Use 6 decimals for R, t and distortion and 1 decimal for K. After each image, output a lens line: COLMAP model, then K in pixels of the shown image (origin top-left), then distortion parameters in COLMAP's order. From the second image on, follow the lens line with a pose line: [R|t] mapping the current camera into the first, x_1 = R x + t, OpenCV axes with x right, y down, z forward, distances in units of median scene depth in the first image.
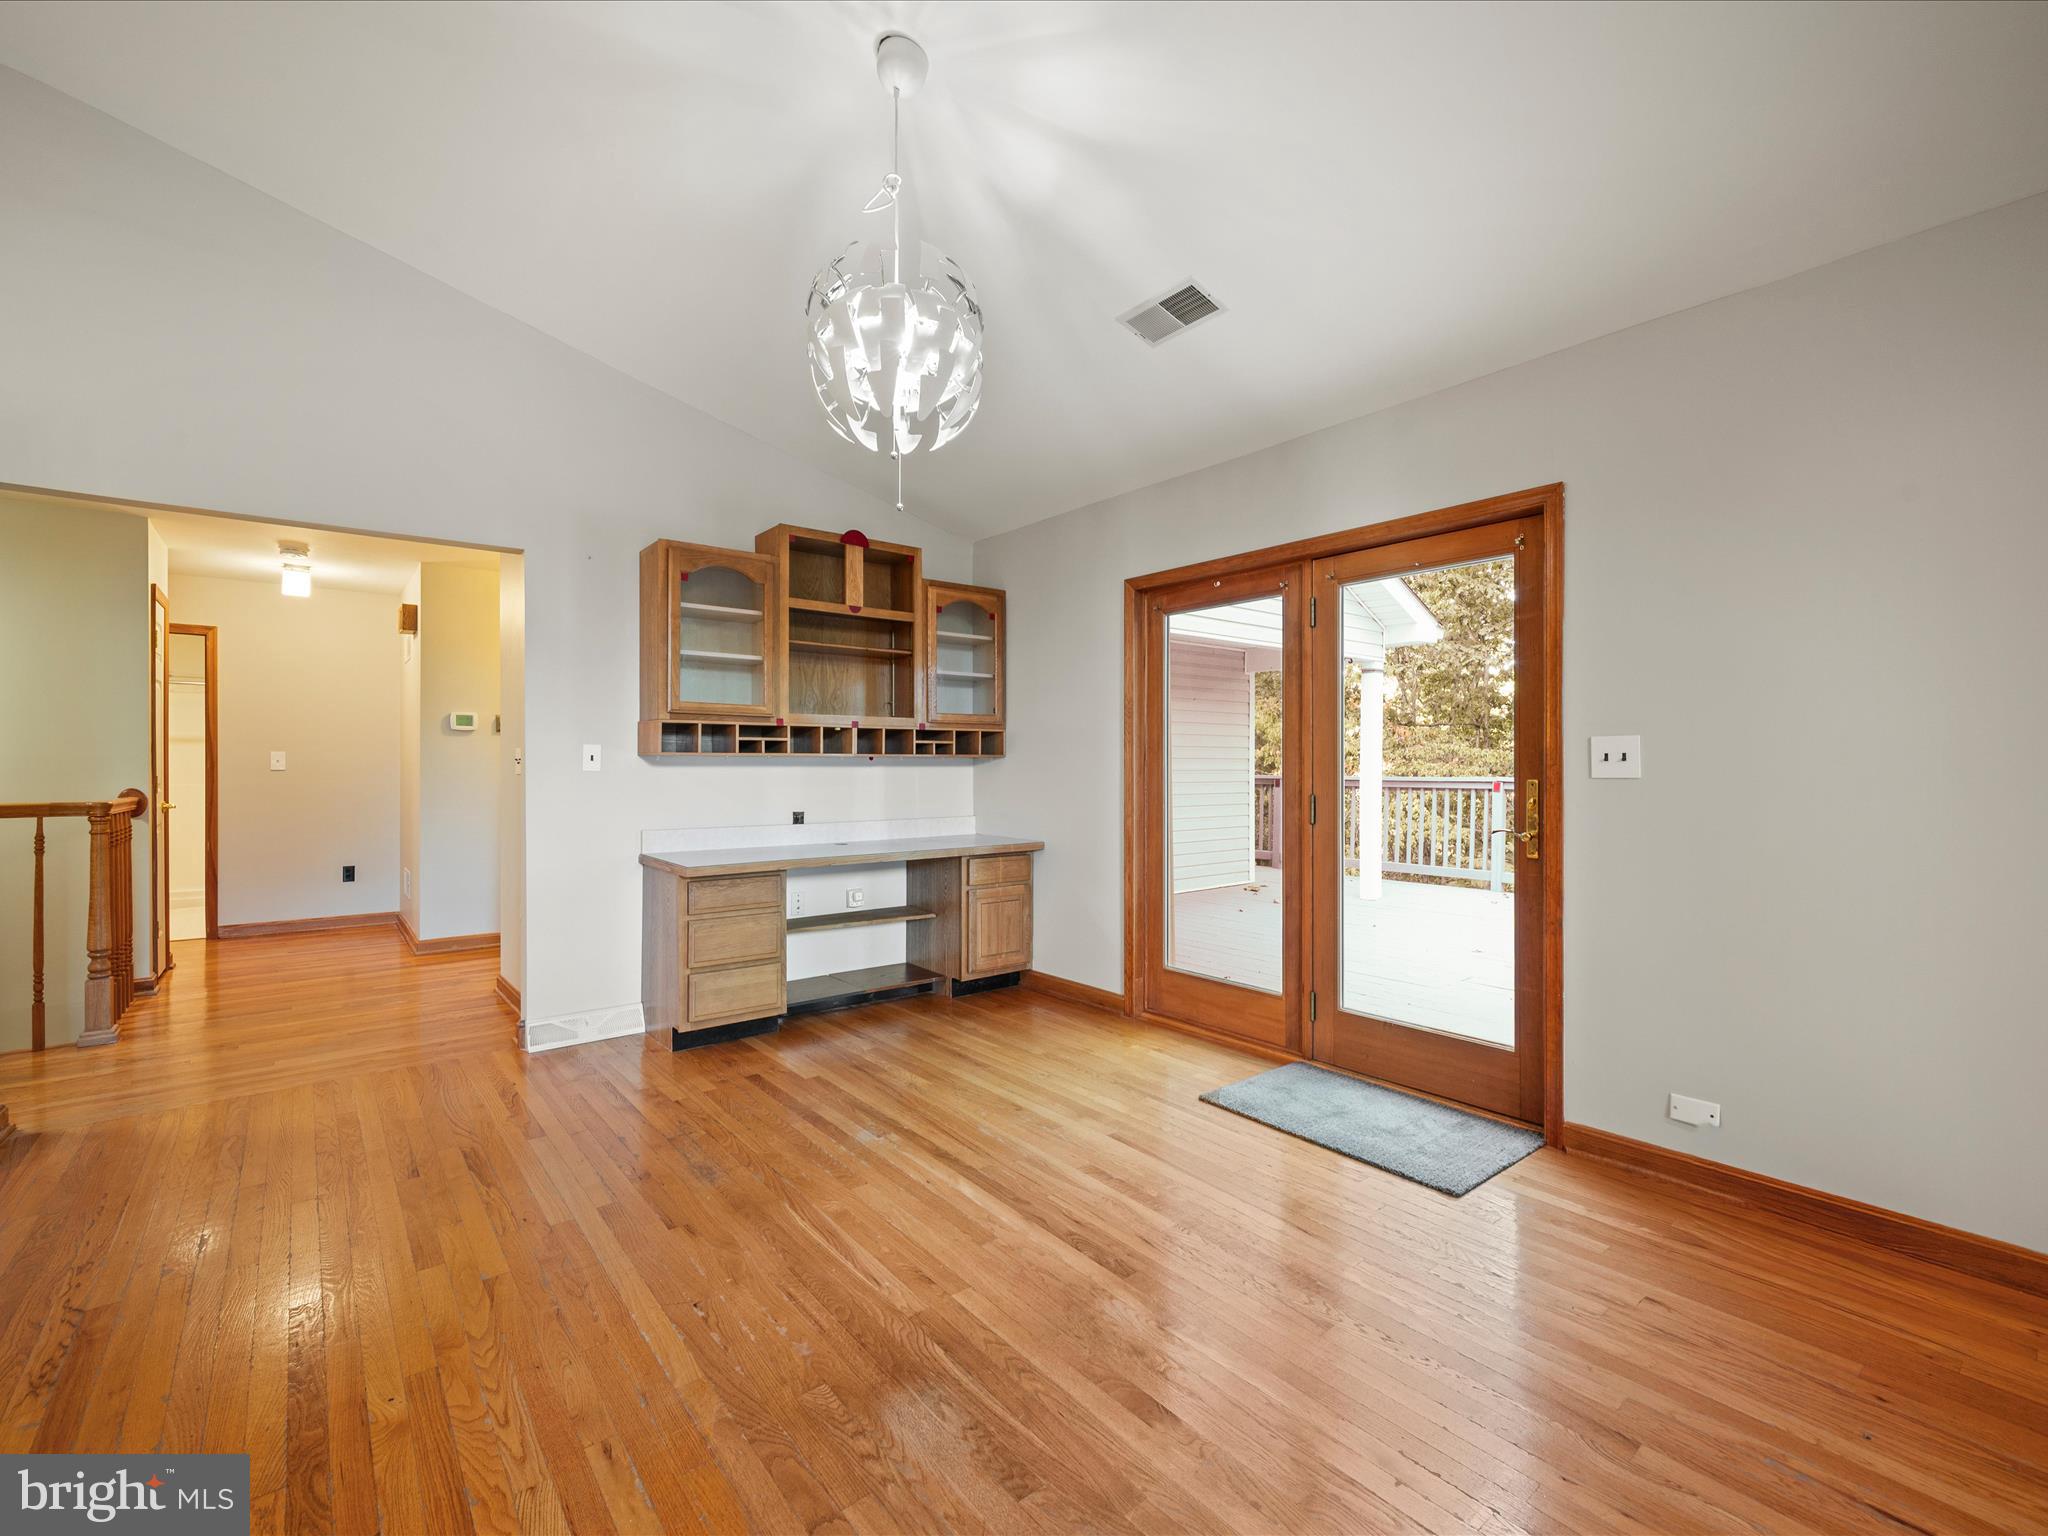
lens RADIAL K [[908.6, 0, 1027.4], [0, 908.6, 766.1], [0, 0, 1]] dist [-0.000554, -0.001149]
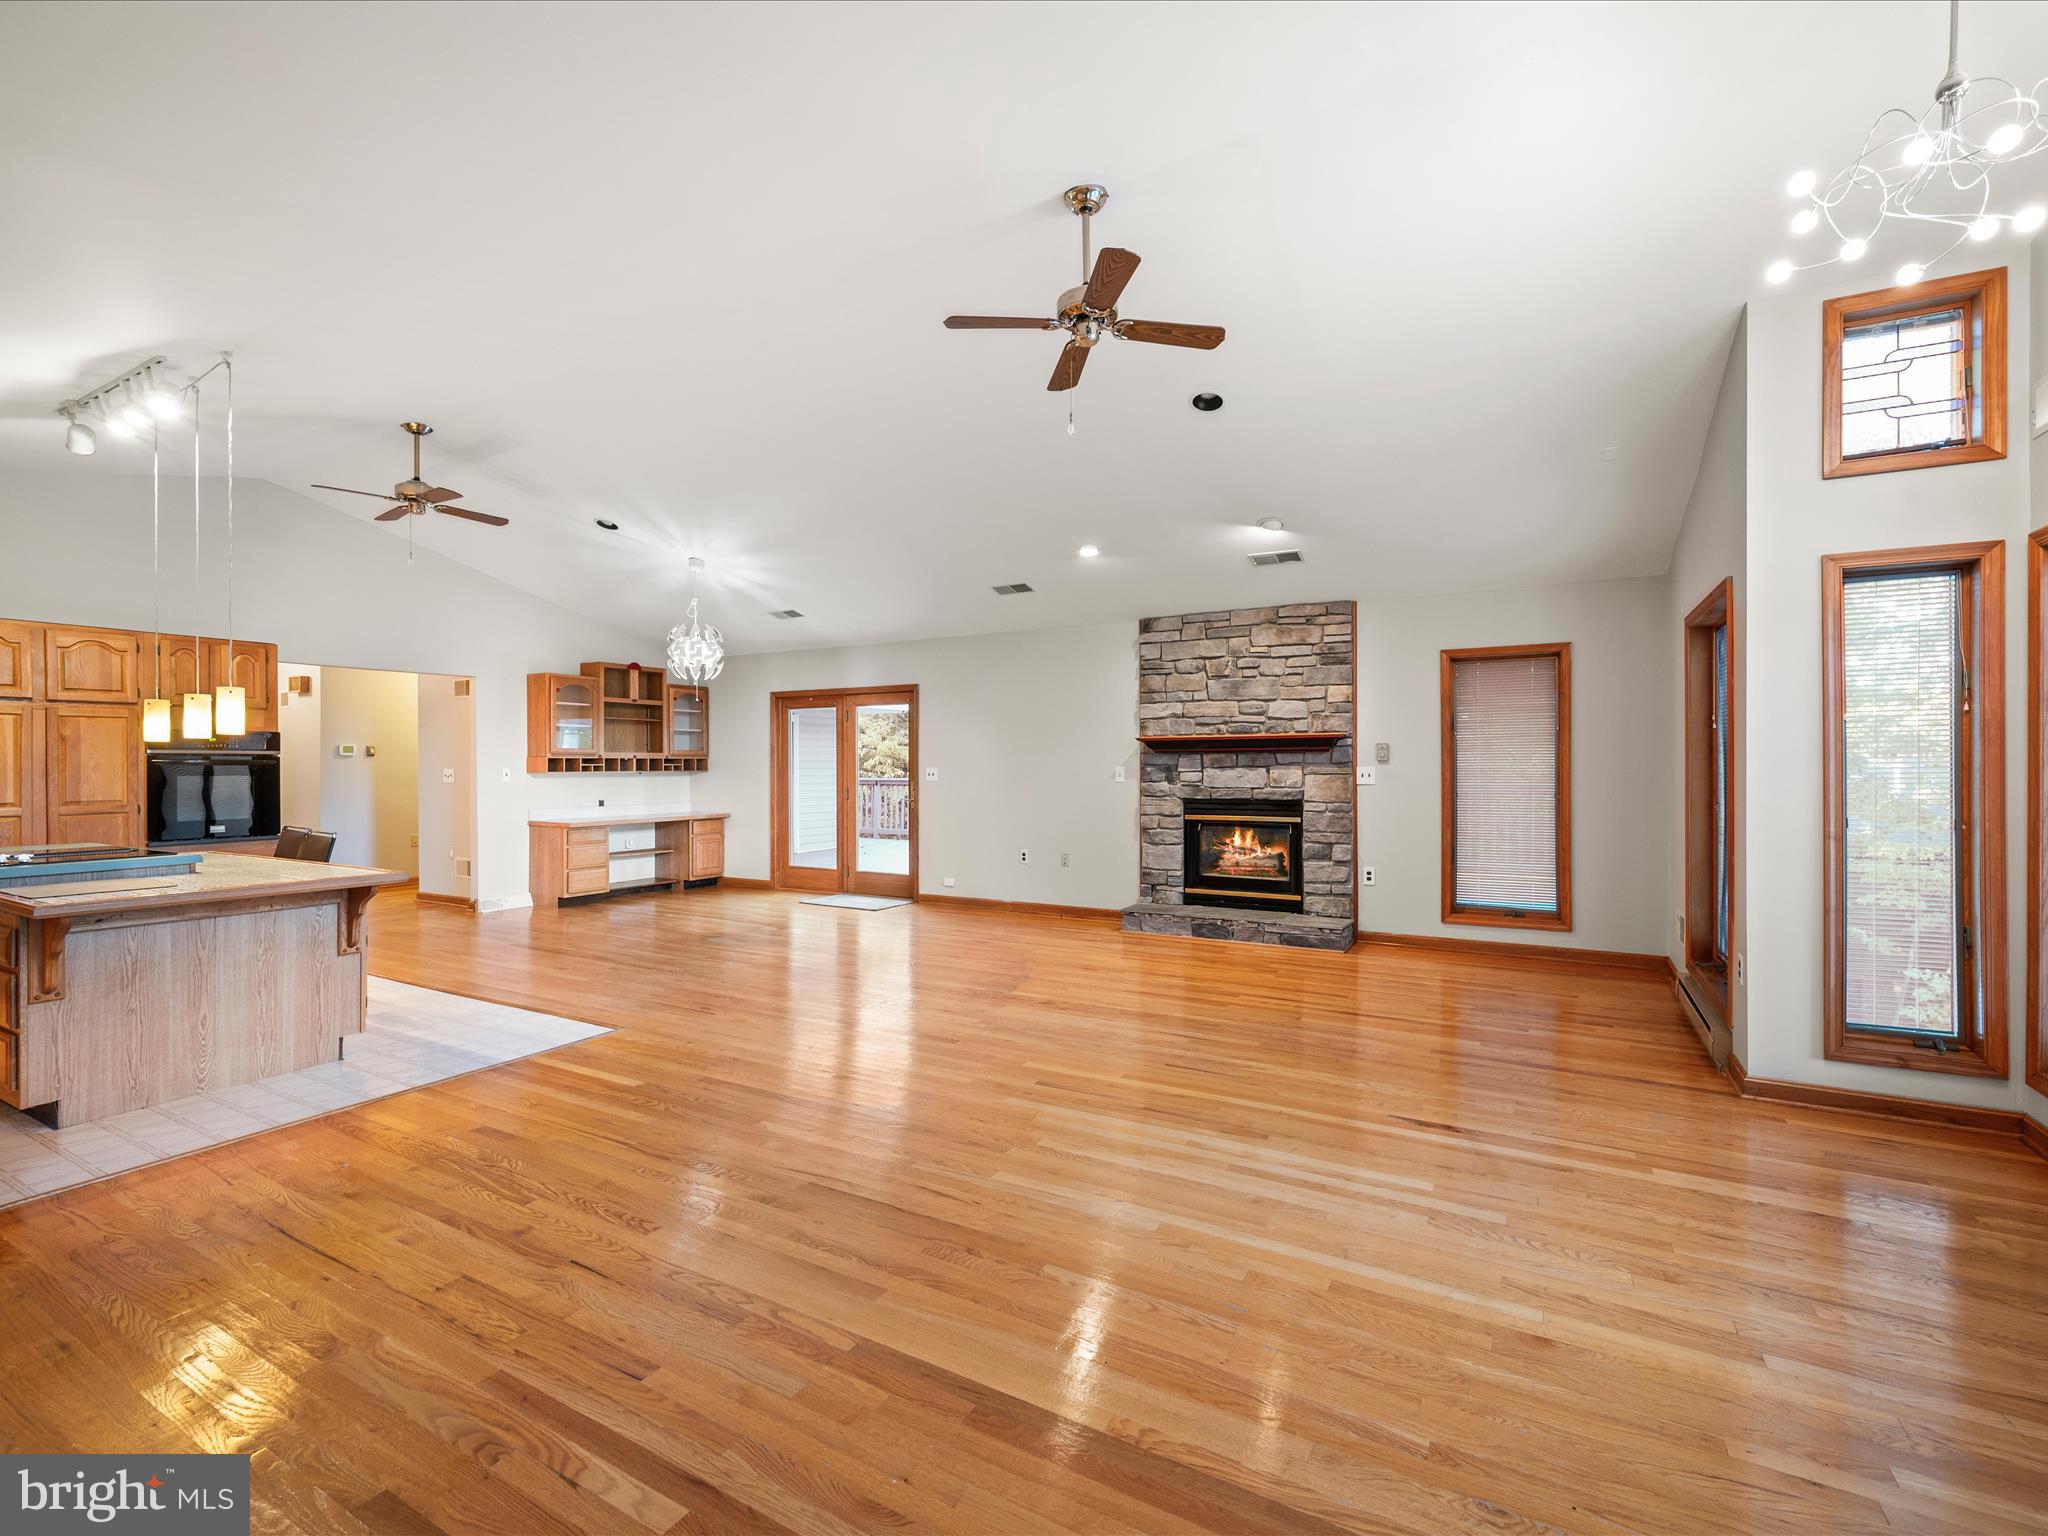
lens RADIAL K [[908.6, 0, 1027.2], [0, 908.6, 763.7], [0, 0, 1]] dist [-0.000554, -0.001149]
pose [[0.928753, -0.002664, 0.370690, -0.127911], [0.003317, 0.999994, -0.001124, -0.025464], [-0.370685, 0.002274, 0.928756, -1.245987]]
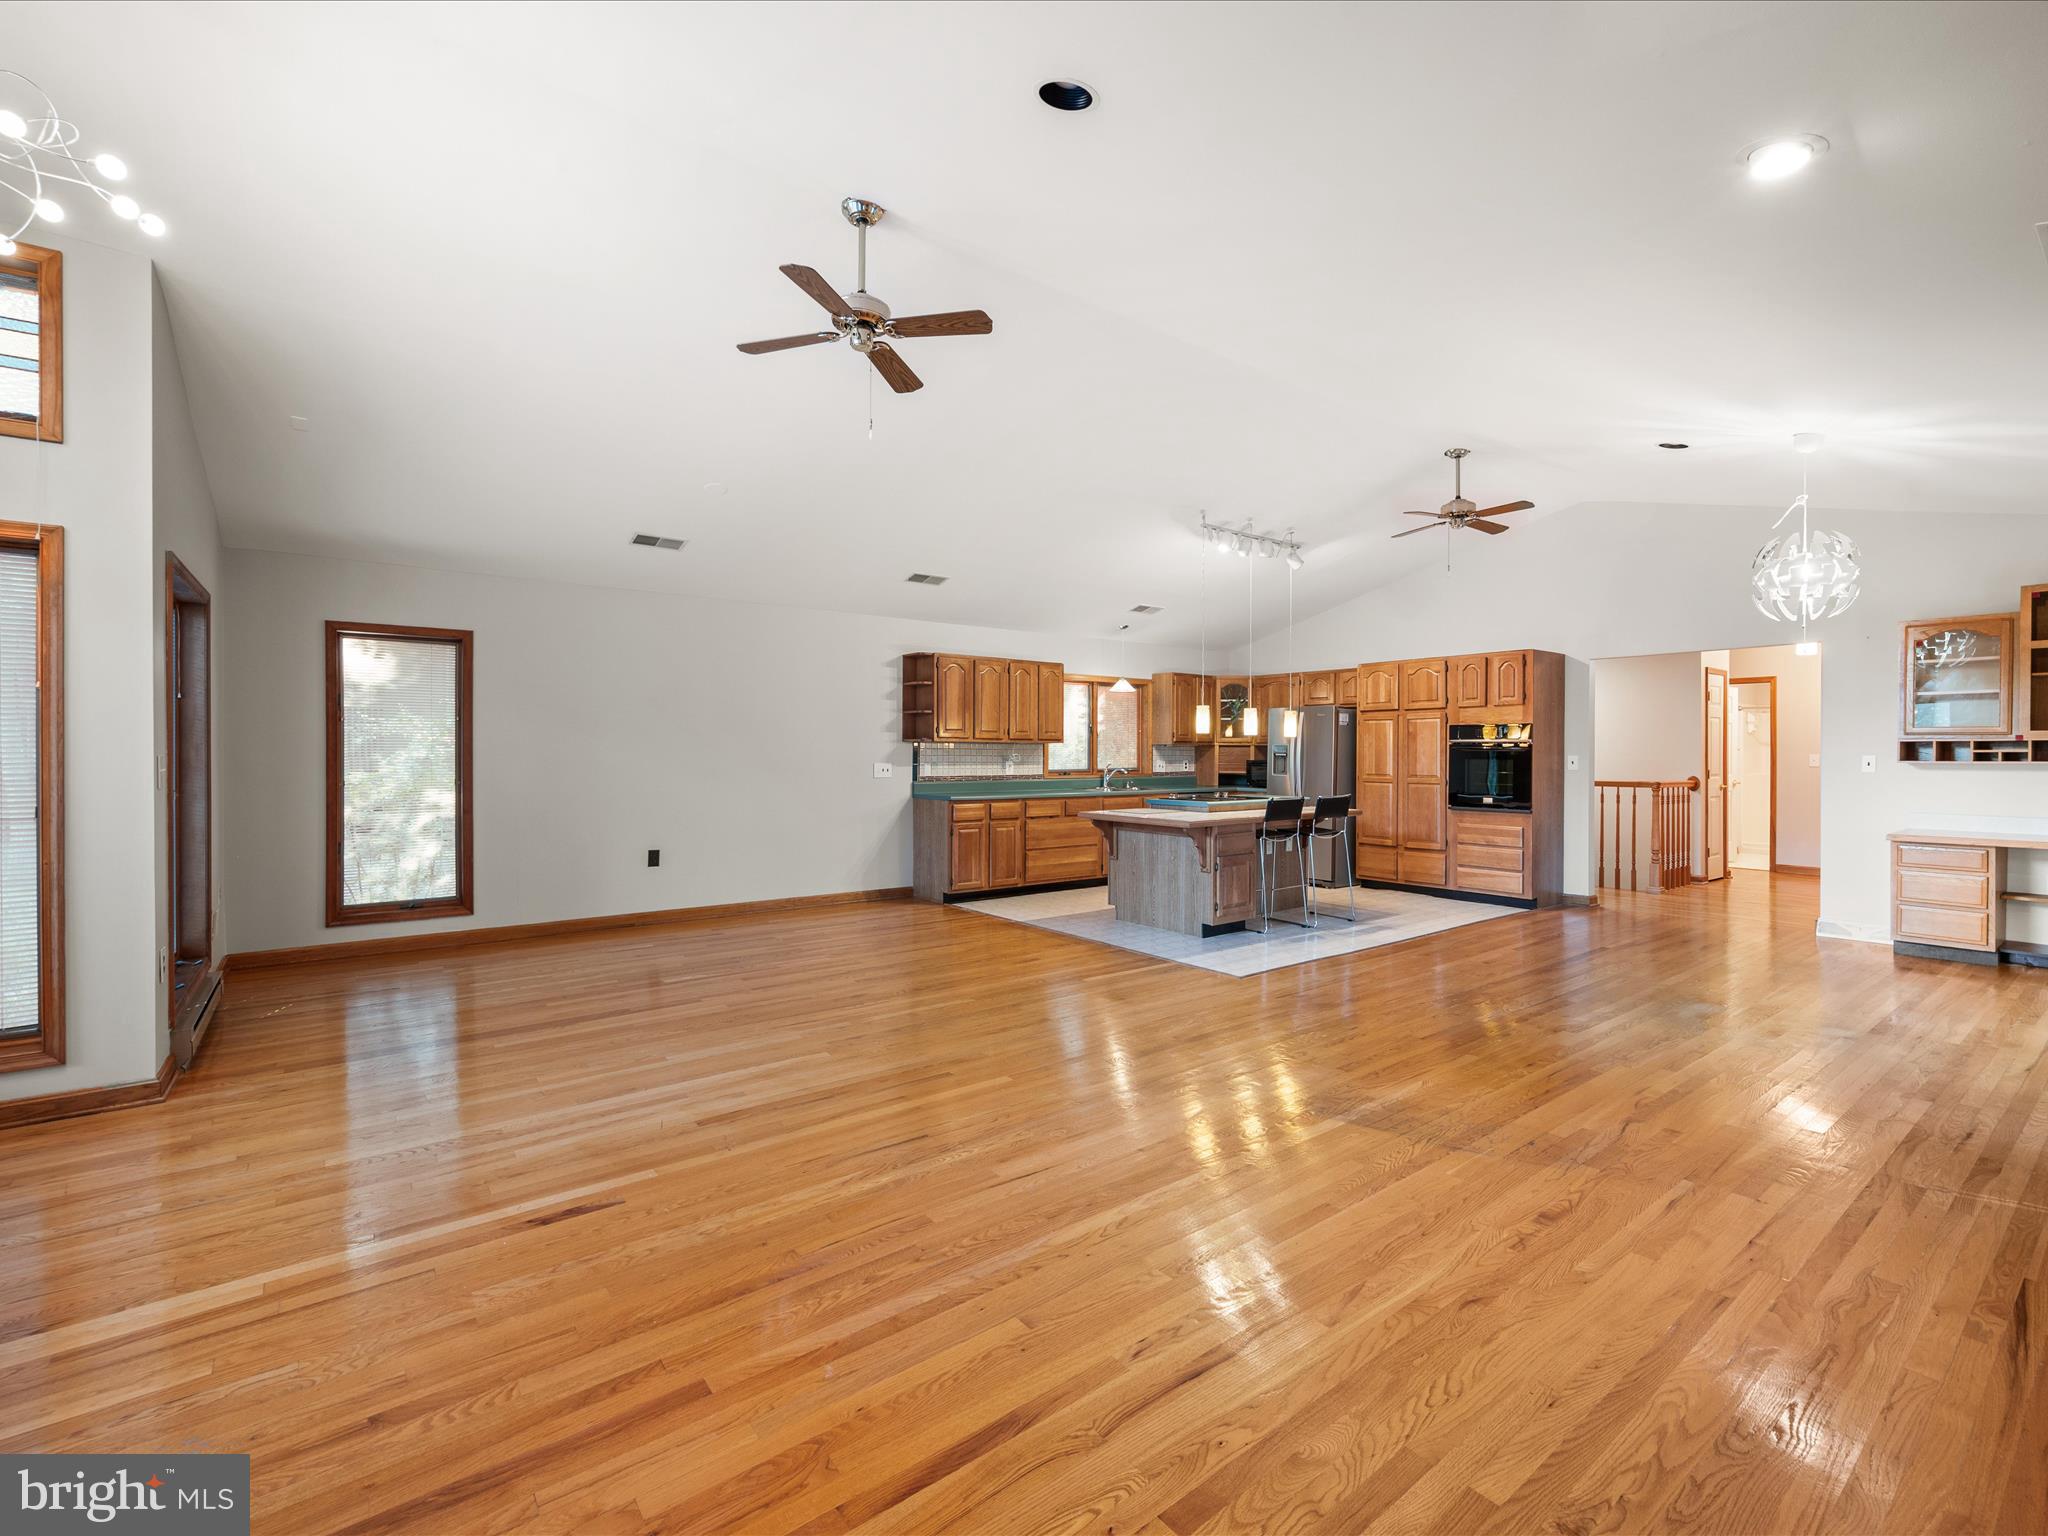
lens RADIAL K [[908.6, 0, 1031.2], [0, 908.6, 759.4], [0, 0, 1]] dist [-0.000554, -0.001149]
pose [[-0.024752, 0.008051, -0.999661, 1.018382], [-0.001908, 0.999965, 0.008101, -0.024422], [0.999692, 0.002108, -0.024736, -0.371130]]
